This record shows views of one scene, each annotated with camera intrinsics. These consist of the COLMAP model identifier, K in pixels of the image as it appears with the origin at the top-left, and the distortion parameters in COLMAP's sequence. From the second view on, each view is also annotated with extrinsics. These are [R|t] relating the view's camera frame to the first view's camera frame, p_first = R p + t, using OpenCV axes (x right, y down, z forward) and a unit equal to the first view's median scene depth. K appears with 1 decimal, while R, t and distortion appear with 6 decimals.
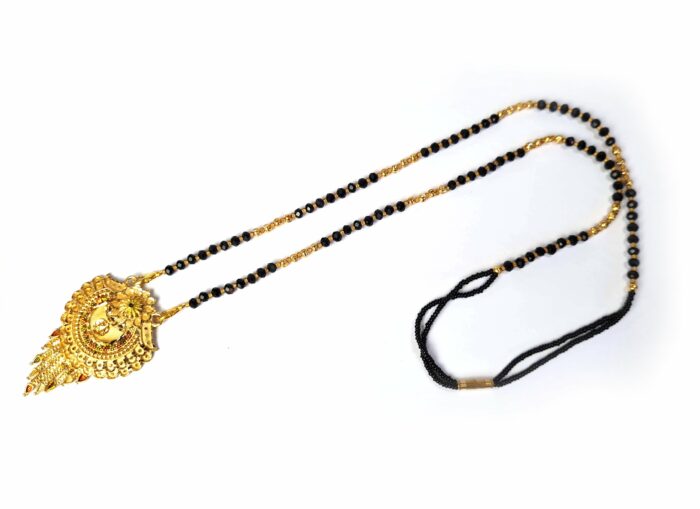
lens RADIAL K [[544.9, 0, 350.0], [0, 544.9, 254.5], [0, 0, 1]] dist [0.003916, 0.001013]
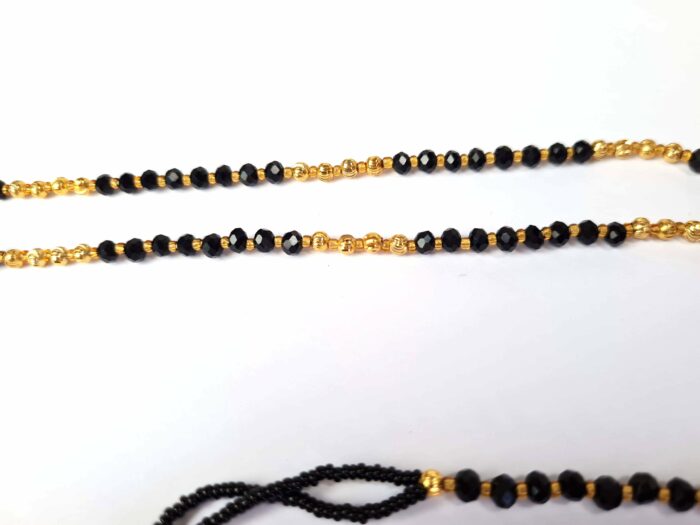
lens RADIAL K [[529.3, 0, 350.0], [0, 529.3, 262.5], [0, 0, 1]] dist [-0.032353, -0.001636]
pose [[0.894616, 0.345124, -0.283816, 0.259078], [-0.395809, 0.906826, -0.144919, -0.030396], [0.207356, 0.241983, 0.947865, 0.597416]]
